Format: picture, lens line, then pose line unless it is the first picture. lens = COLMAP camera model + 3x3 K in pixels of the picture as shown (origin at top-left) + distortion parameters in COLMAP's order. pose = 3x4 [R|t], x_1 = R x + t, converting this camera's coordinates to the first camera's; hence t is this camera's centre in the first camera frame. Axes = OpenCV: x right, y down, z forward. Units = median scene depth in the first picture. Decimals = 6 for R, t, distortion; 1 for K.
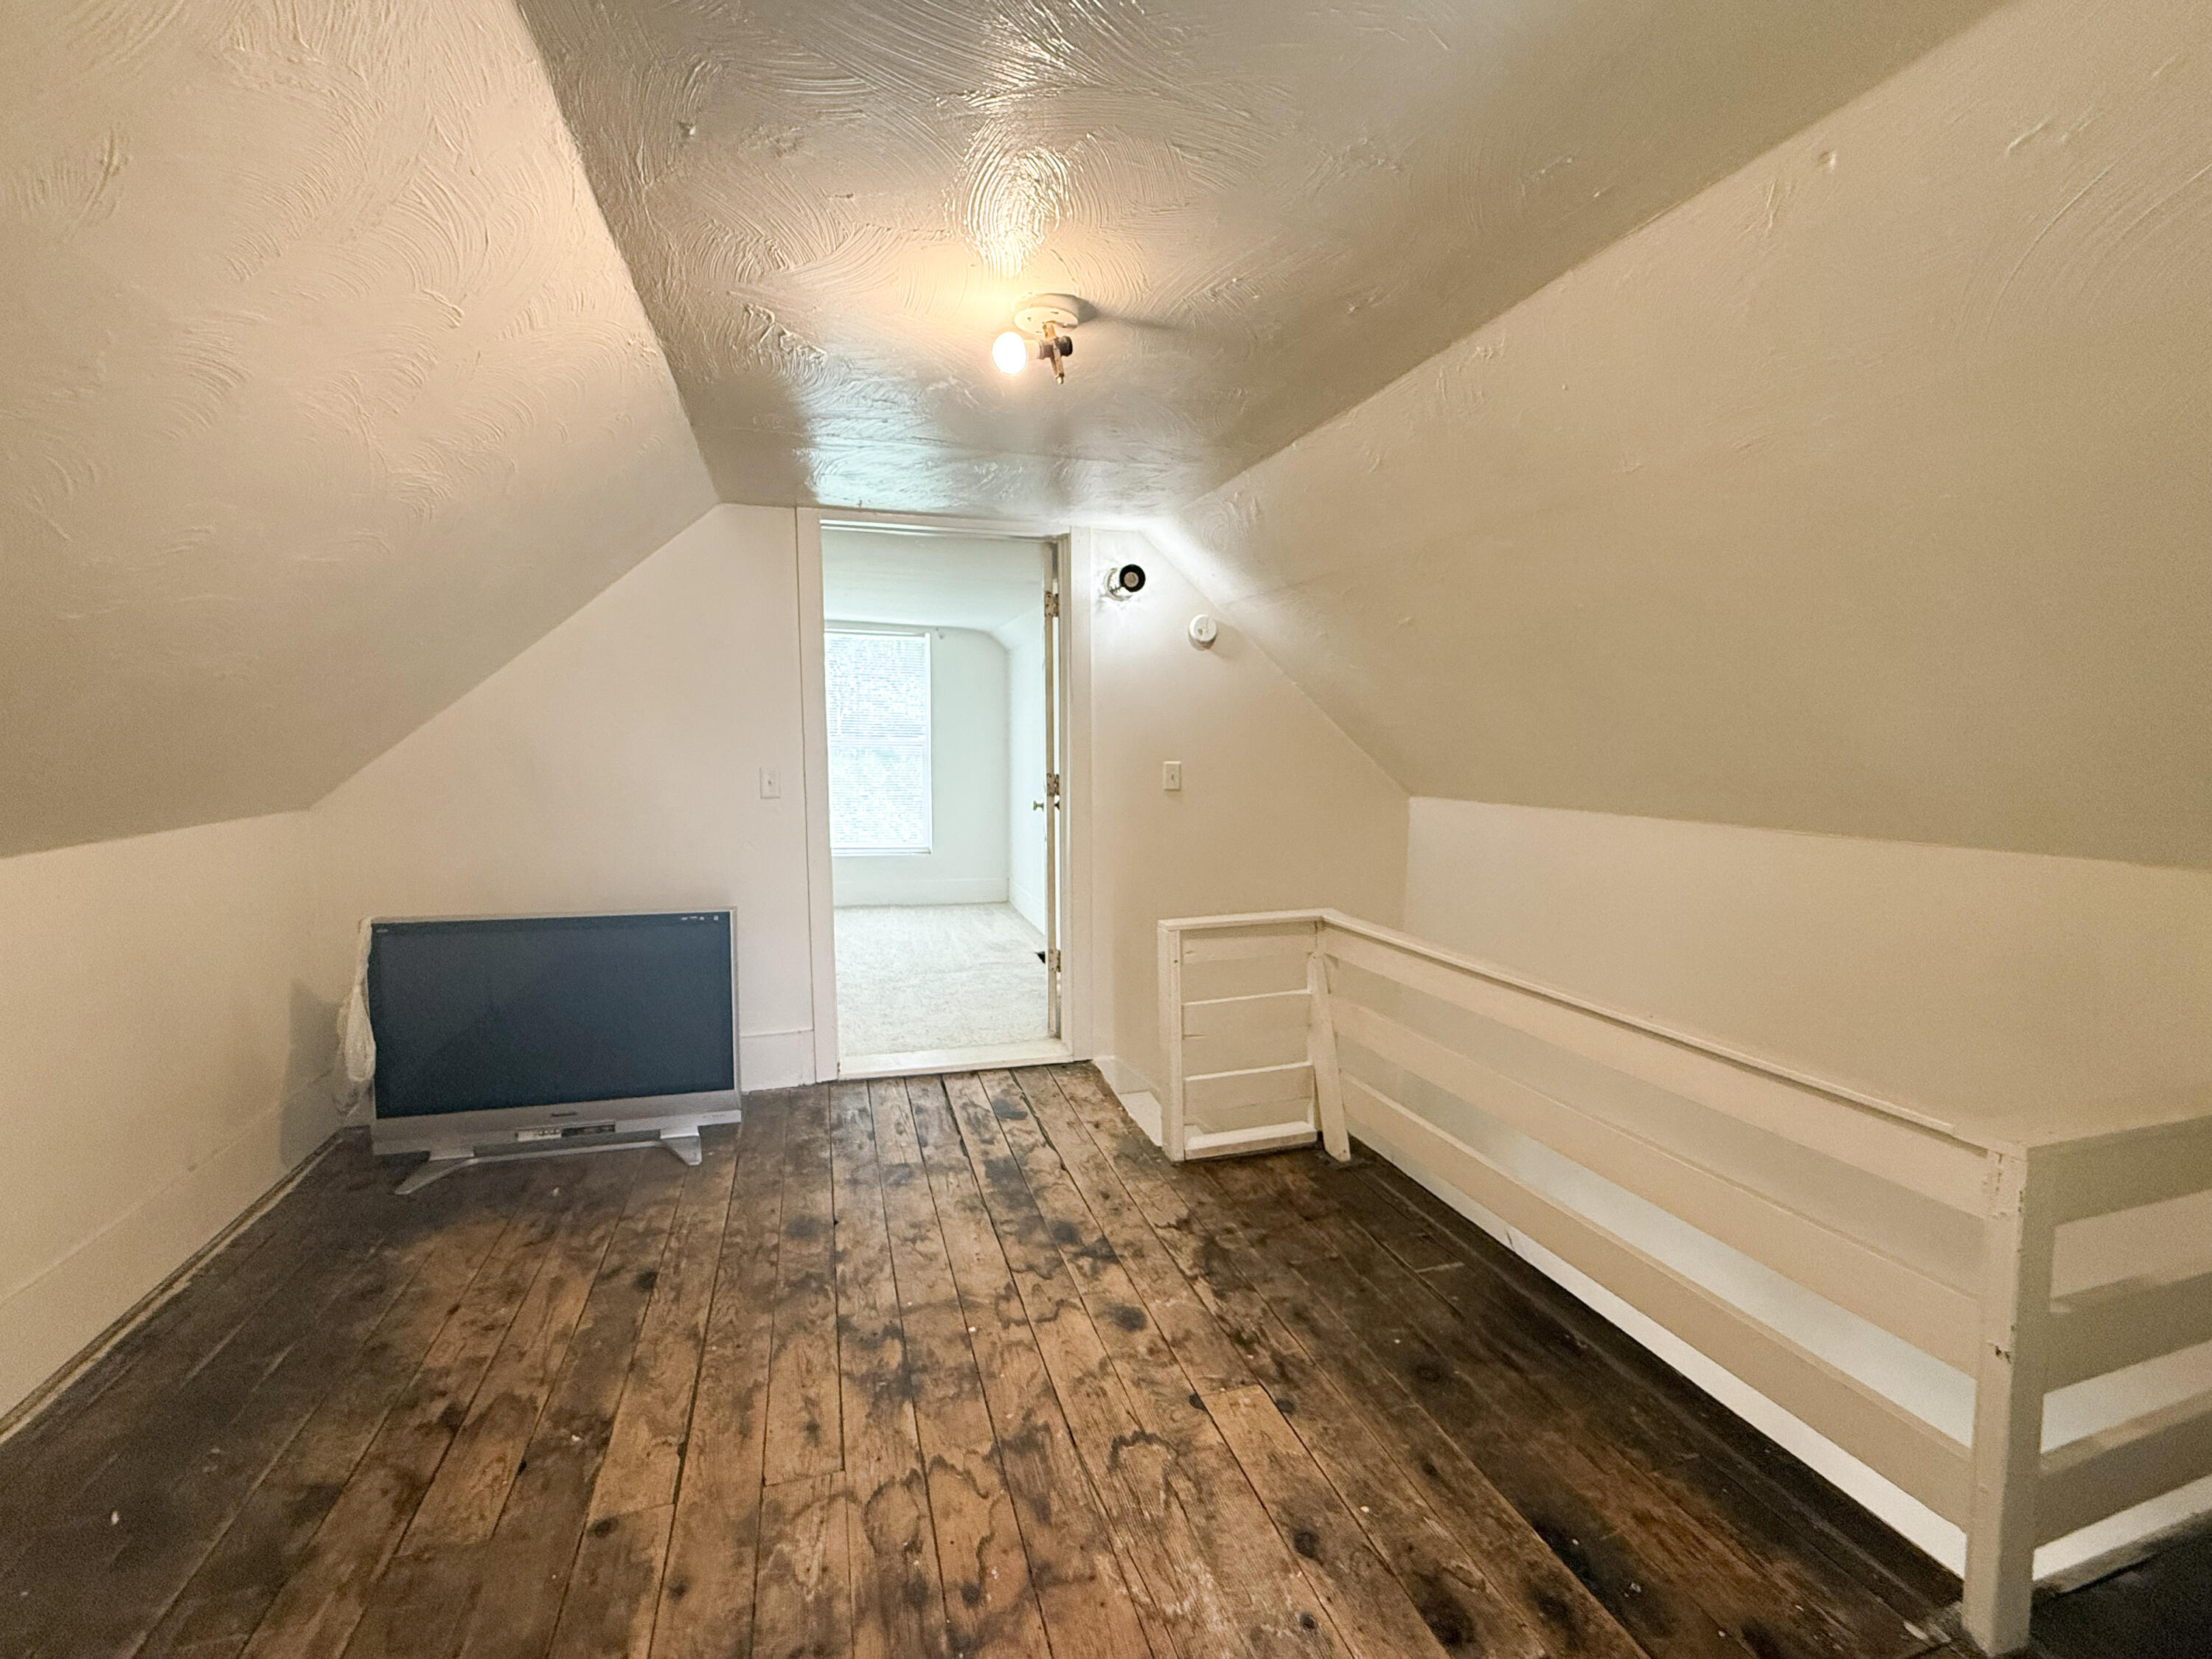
lens RADIAL K [[949.6, 0, 1108.8], [0, 949.6, 821.7], [0, 0, 1]] dist [0.000986, -0.000273]
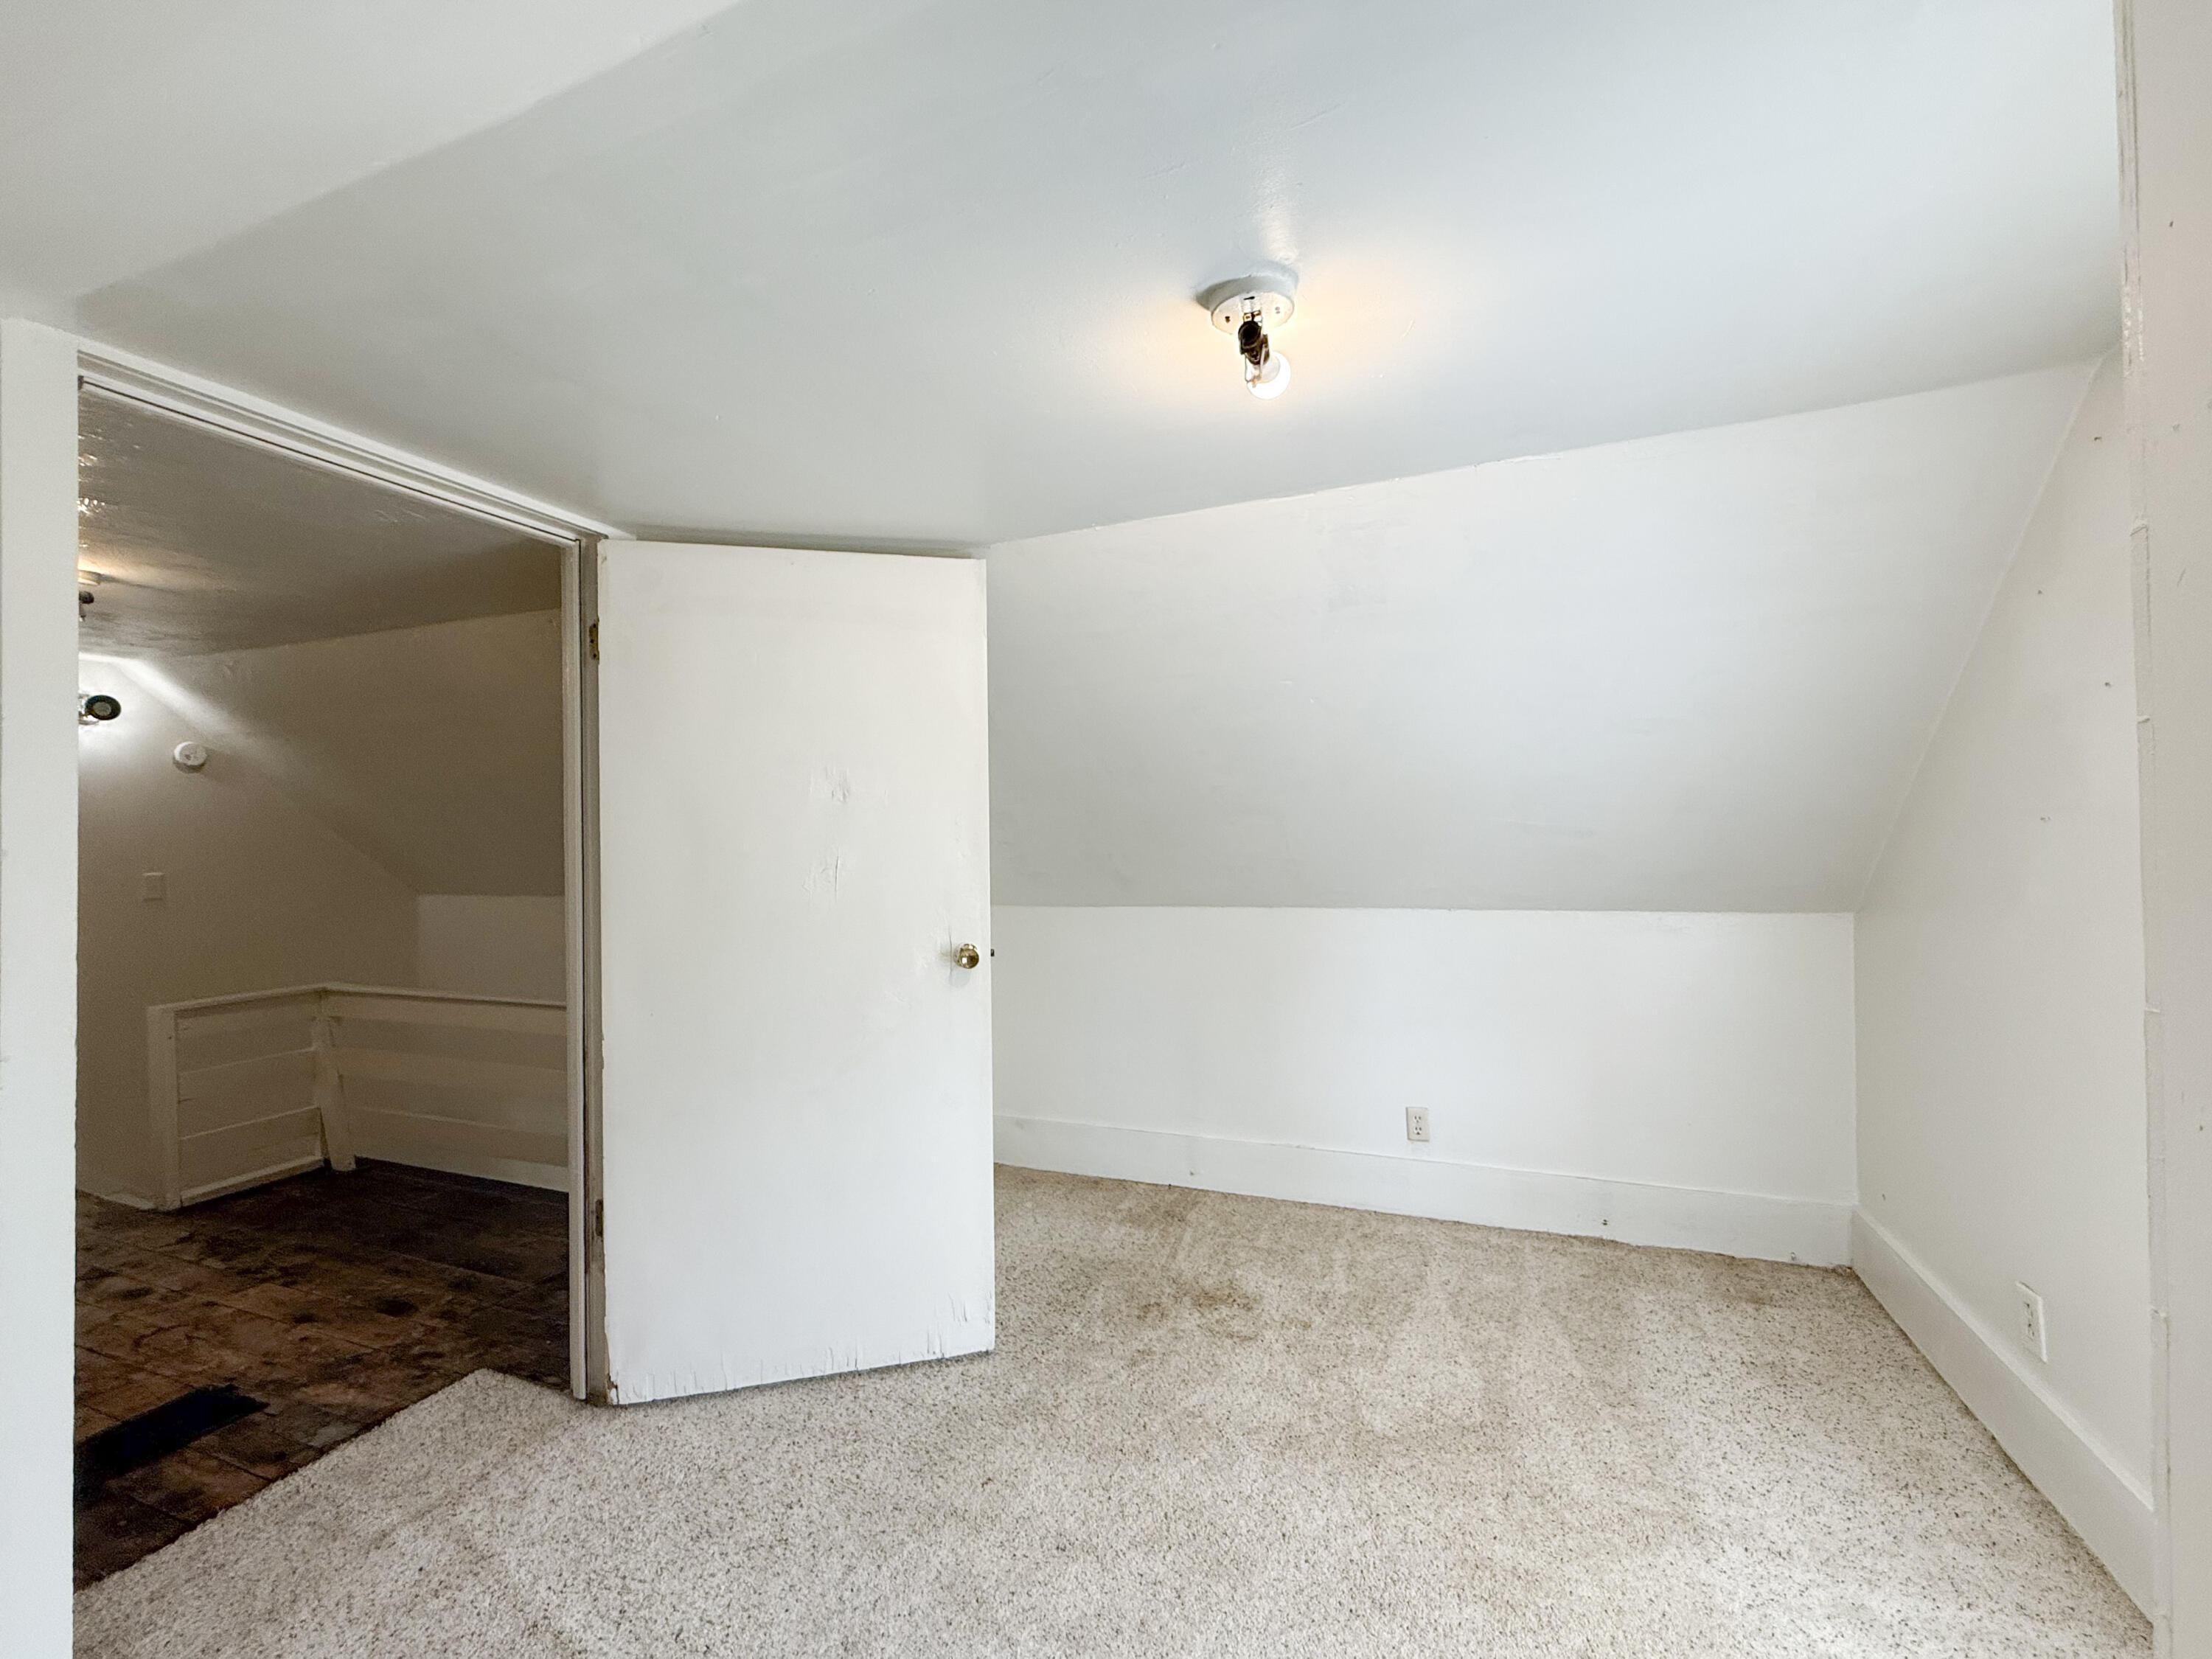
lens RADIAL K [[949.6, 0, 1100.3], [0, 949.6, 825.8], [0, 0, 1]] dist [0.000986, -0.000273]
pose [[0.634585, 0.003785, 0.772844, -0.115984], [0.079456, 0.994370, -0.070112, 0.060932], [-0.768758, 0.105899, 0.630711, -0.712054]]
